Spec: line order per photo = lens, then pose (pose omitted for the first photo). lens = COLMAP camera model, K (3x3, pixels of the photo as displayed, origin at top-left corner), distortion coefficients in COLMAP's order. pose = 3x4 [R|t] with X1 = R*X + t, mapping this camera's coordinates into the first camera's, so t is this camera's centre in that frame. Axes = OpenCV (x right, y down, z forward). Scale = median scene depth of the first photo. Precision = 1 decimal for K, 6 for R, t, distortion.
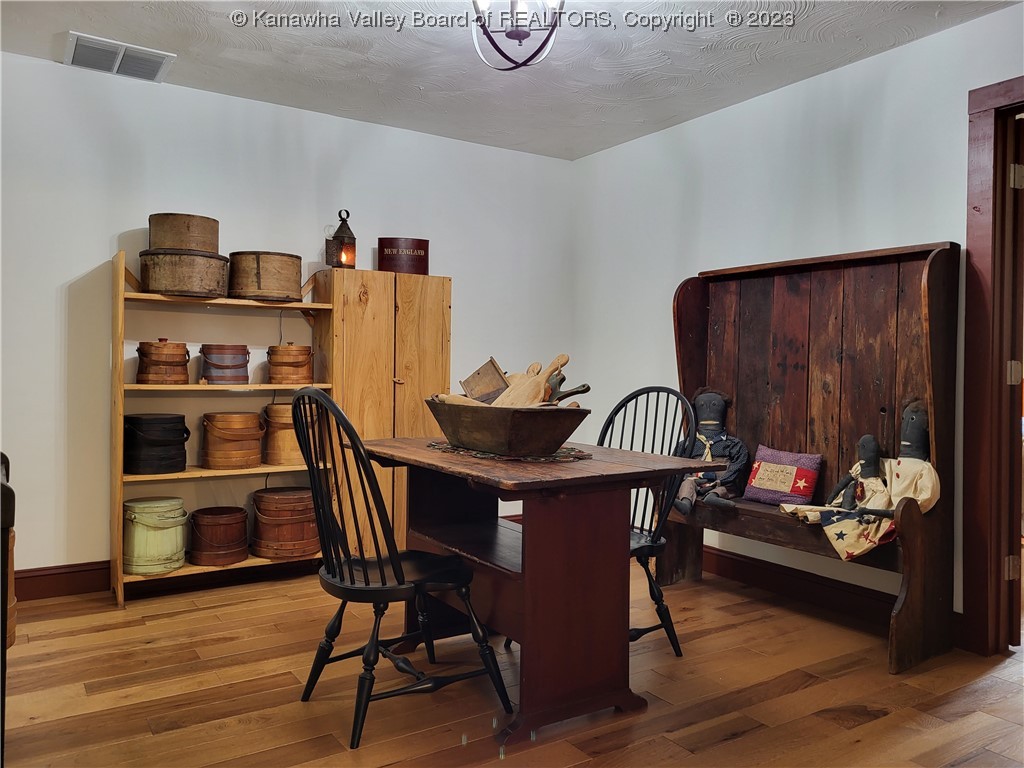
lens RADIAL K [[770.9, 0, 510.8], [0, 770.9, 378.9], [0, 0, 1]] dist [0.048004, -0.027423]
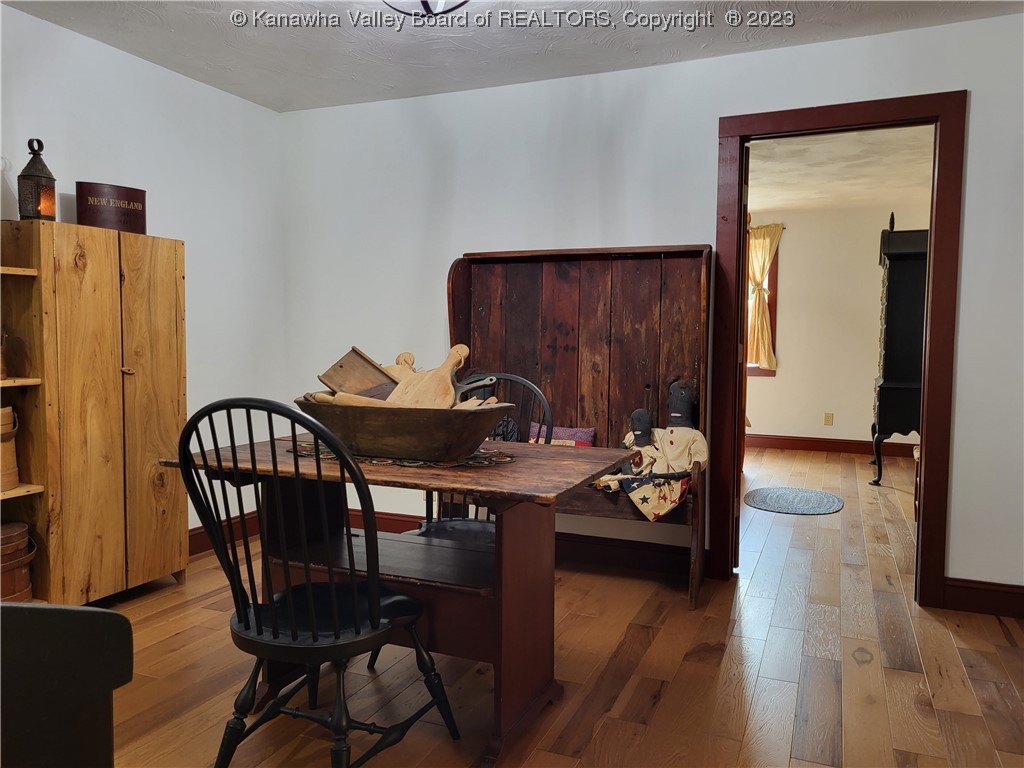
lens RADIAL K [[770.9, 0, 511.0], [0, 770.9, 388.0], [0, 0, 1]] dist [0.048004, -0.027423]
pose [[0.833448, -0.042722, 0.550944, -0.298450], [0.010821, 0.998078, 0.061023, -0.027718], [-0.552492, -0.044898, 0.832308, 0.146997]]
